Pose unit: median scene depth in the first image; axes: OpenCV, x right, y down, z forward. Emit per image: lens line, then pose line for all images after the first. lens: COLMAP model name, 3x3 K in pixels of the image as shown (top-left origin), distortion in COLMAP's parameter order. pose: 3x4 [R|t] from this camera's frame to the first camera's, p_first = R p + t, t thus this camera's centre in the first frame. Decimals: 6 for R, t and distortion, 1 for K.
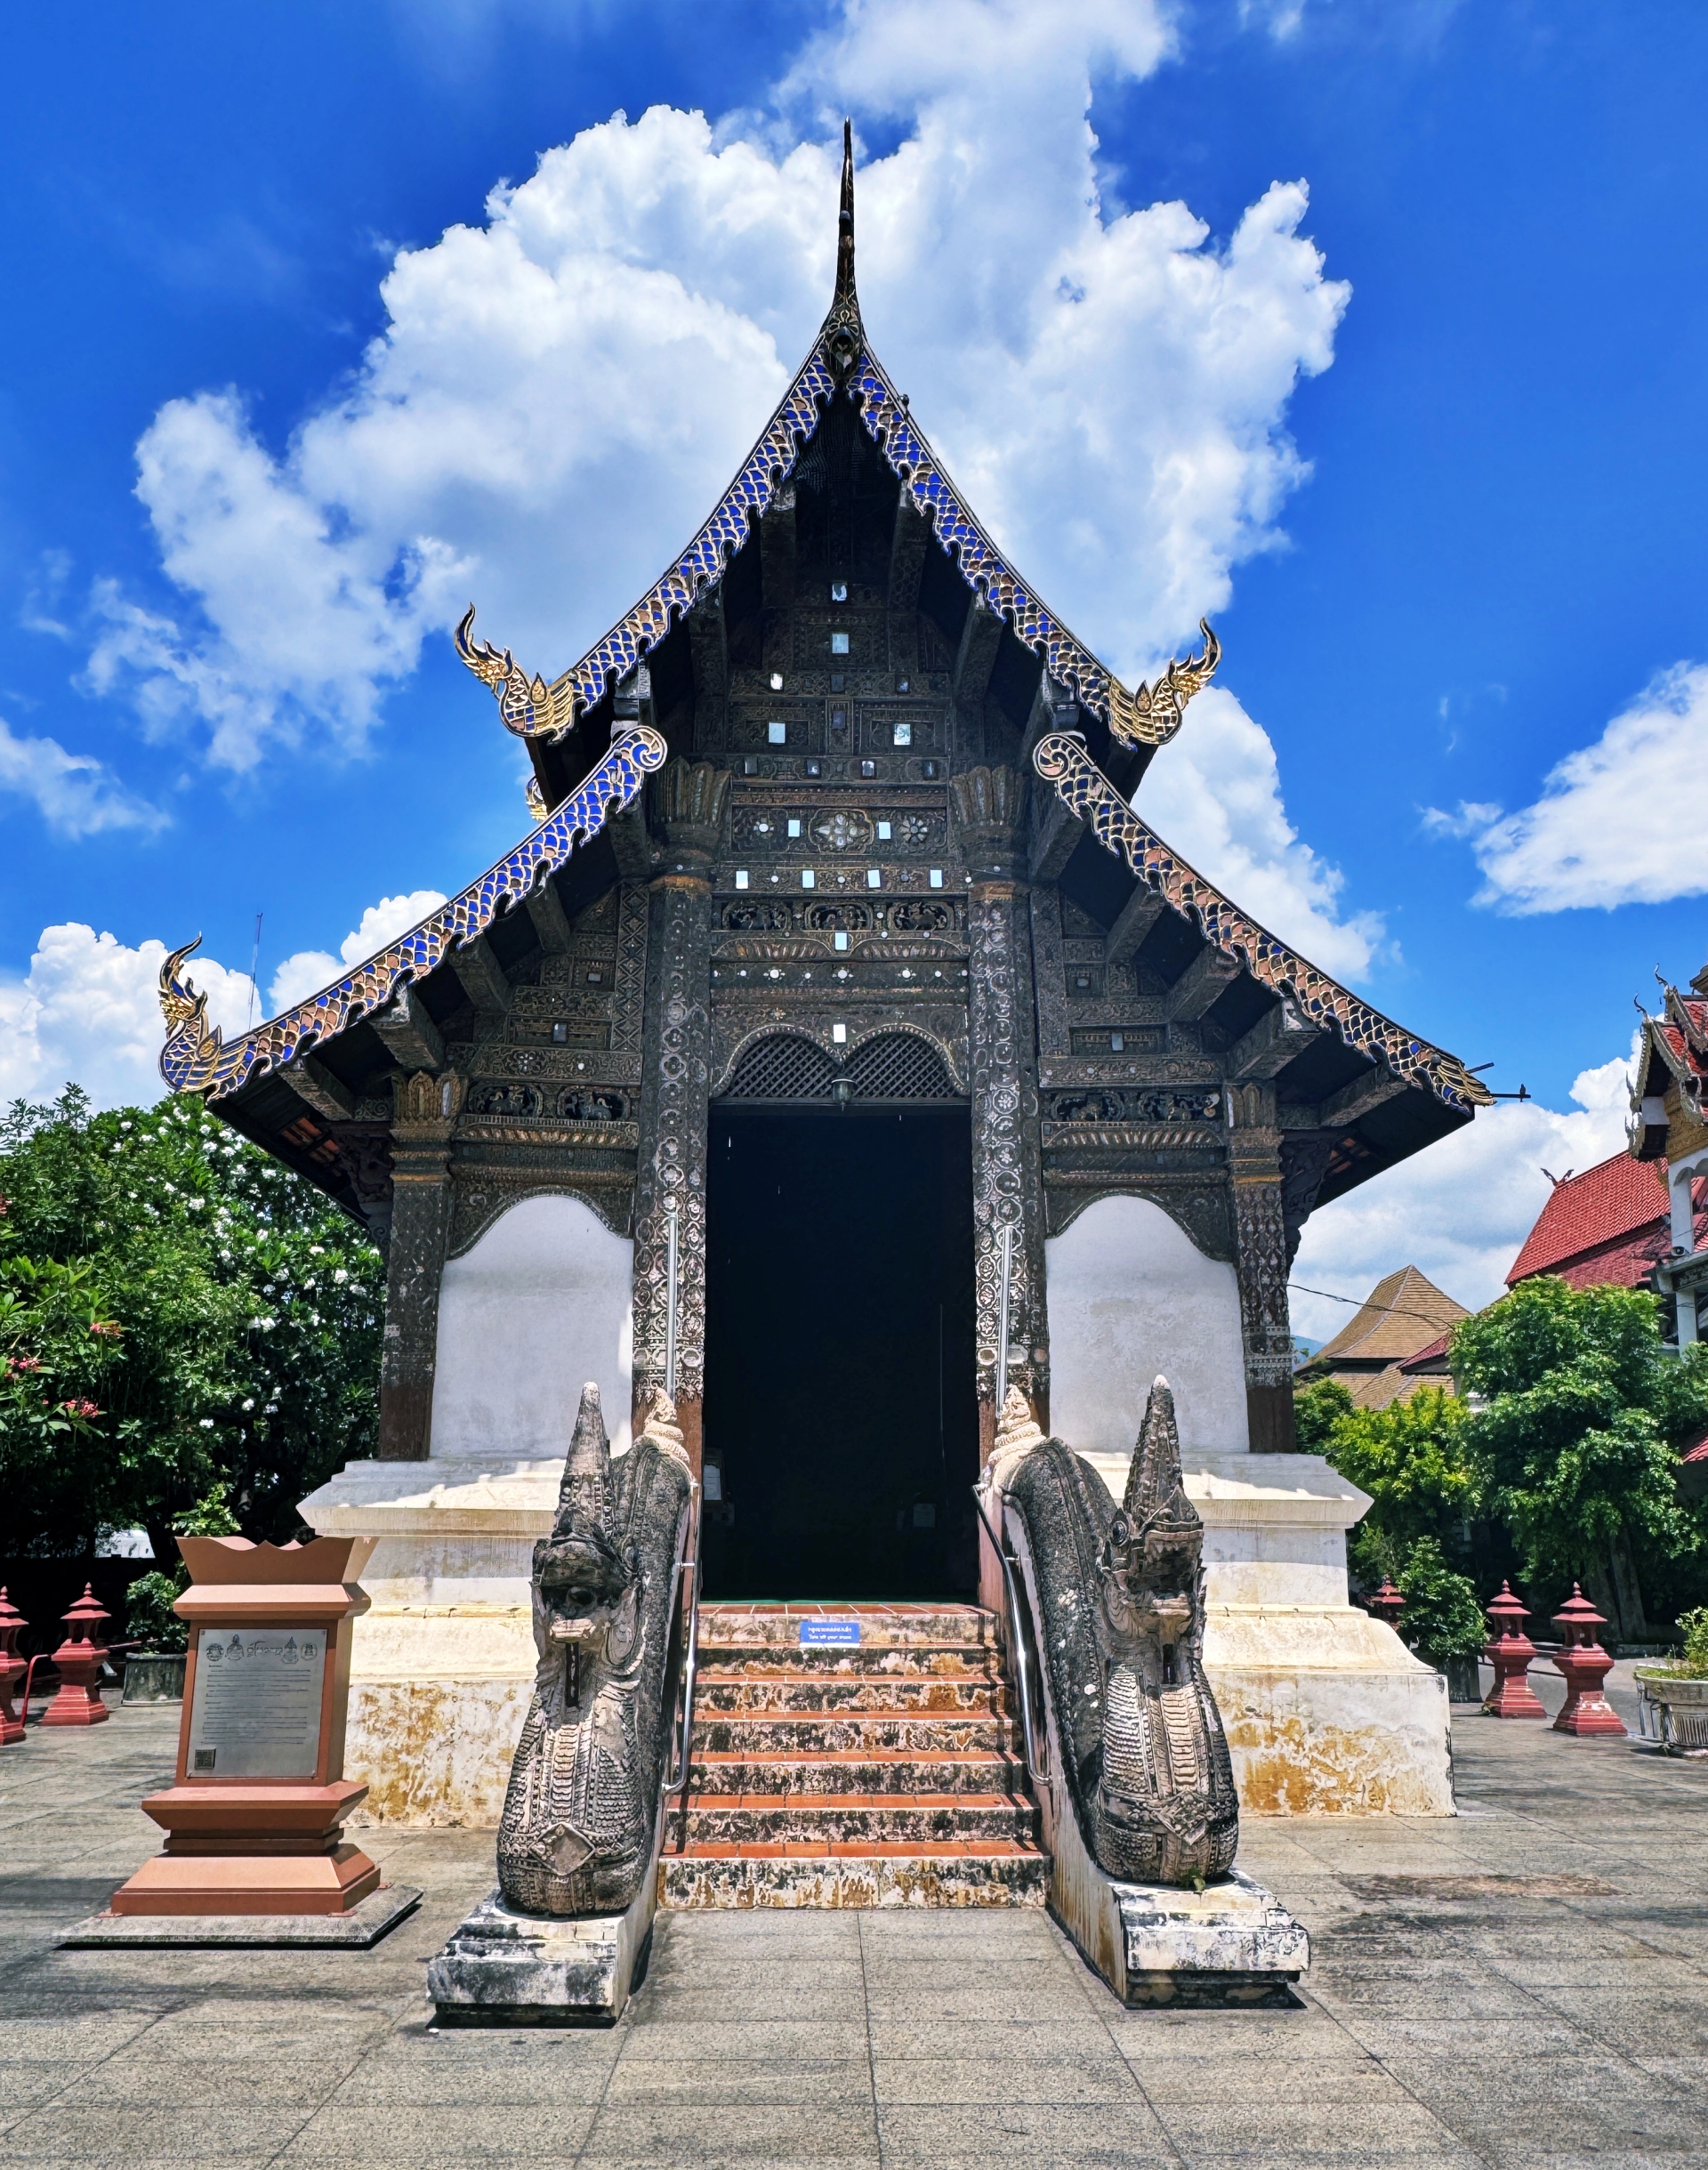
lens RADIAL K [[1570.1, 0, 856.0], [0, 1570.1, 1133.7], [0, 0, 1]] dist [-0.006032, -0.001756]
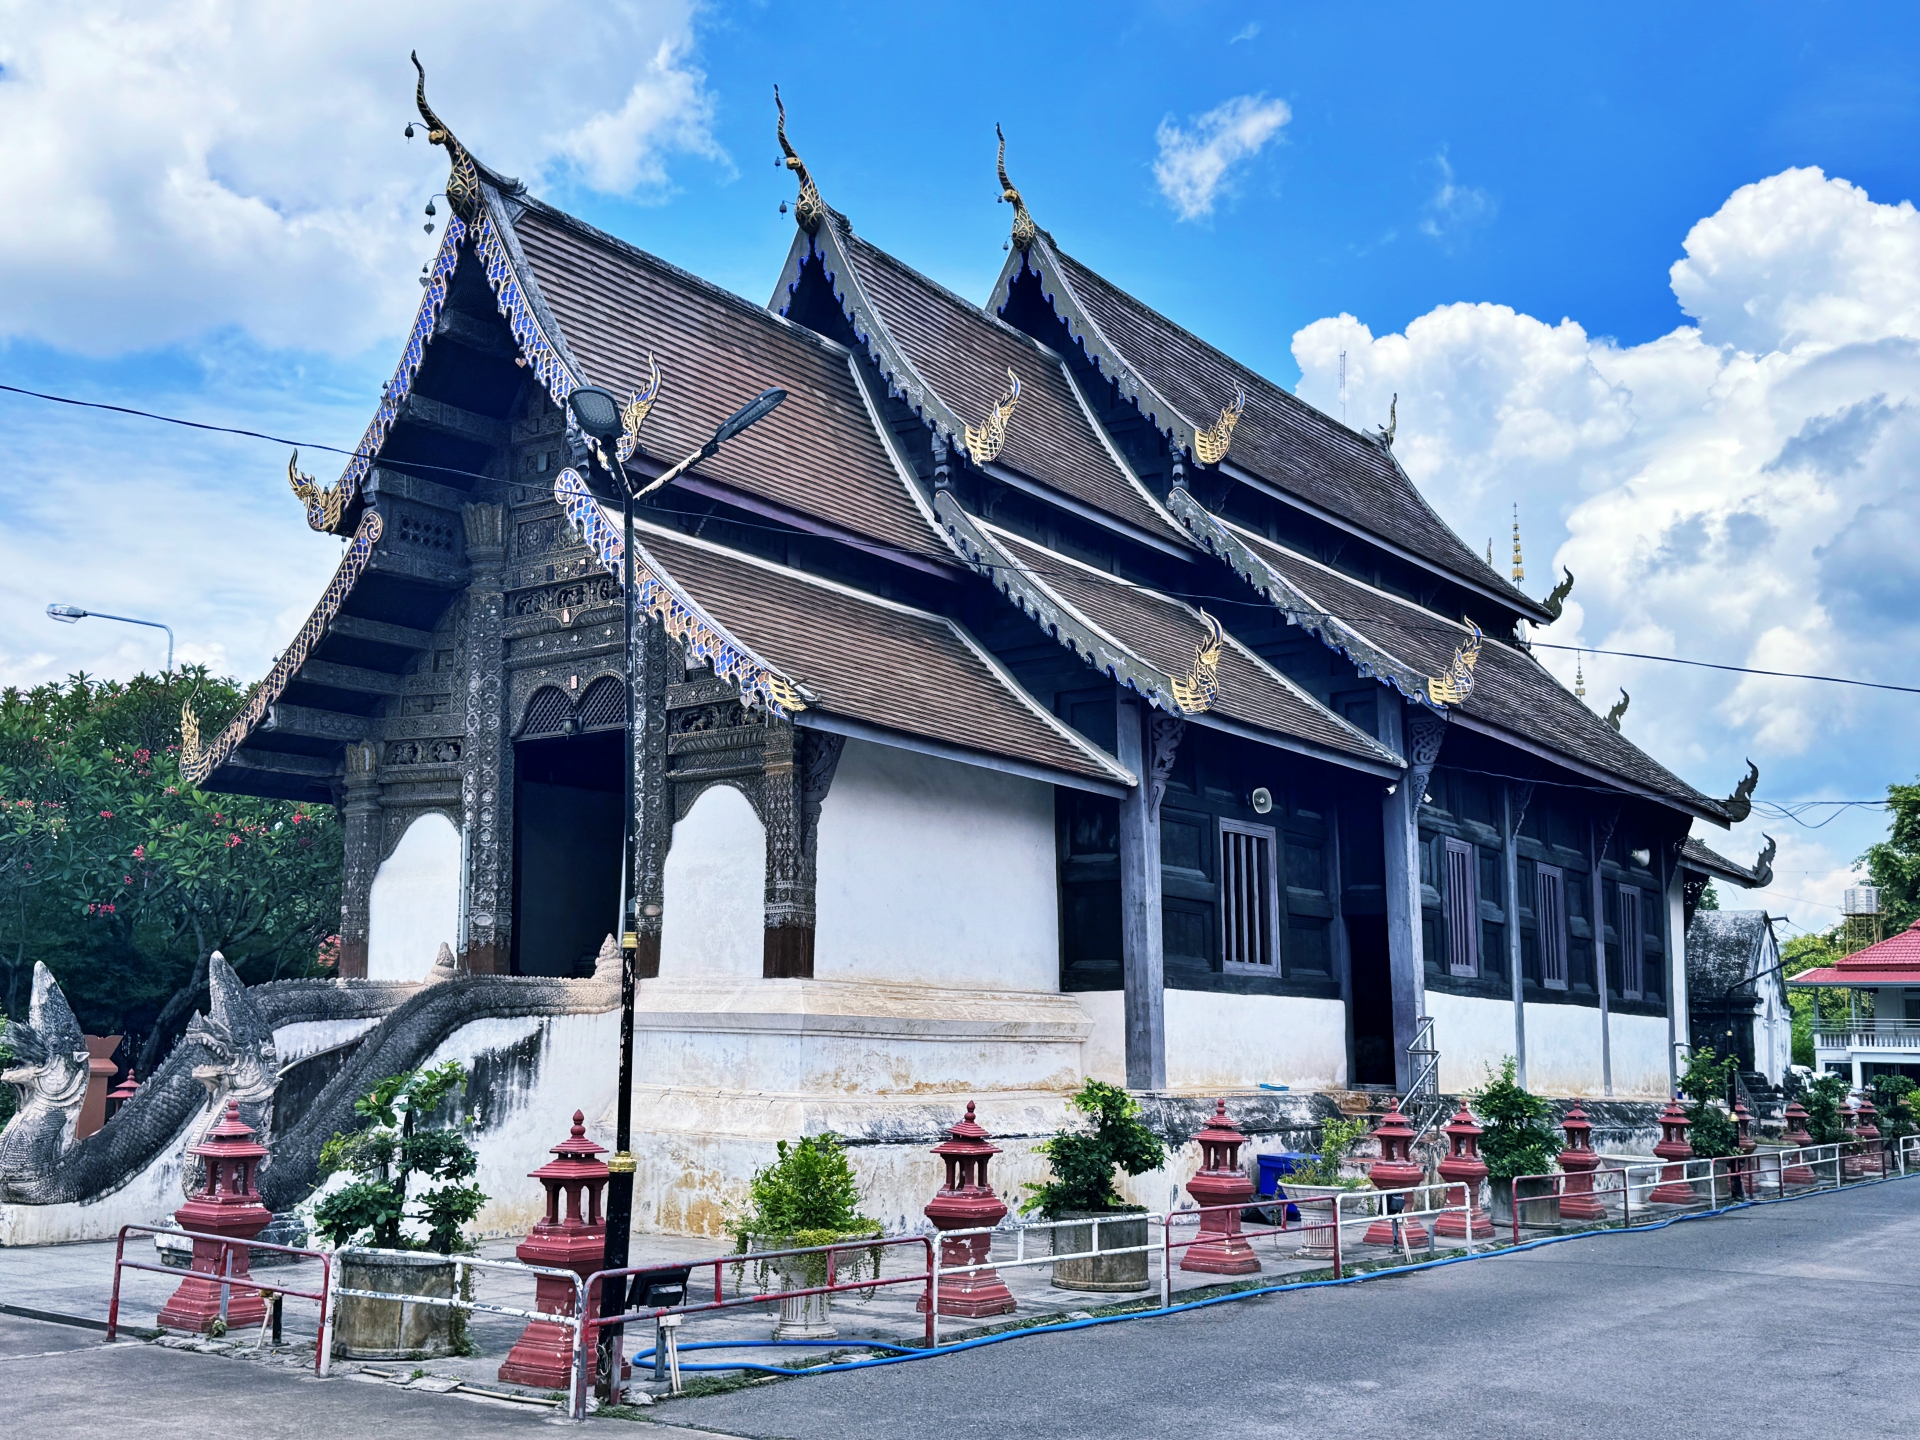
lens RADIAL K [[1921.1, 0, 960.0], [0, 1921.1, 720.0], [0, 0, 1]] dist [0.173047, -0.361720]
pose [[0.791655, -0.089712, -0.604346, 1.354480], [0.137847, 0.989882, 0.033629, -0.042946], [0.595215, -0.109930, 0.796012, -0.170328]]
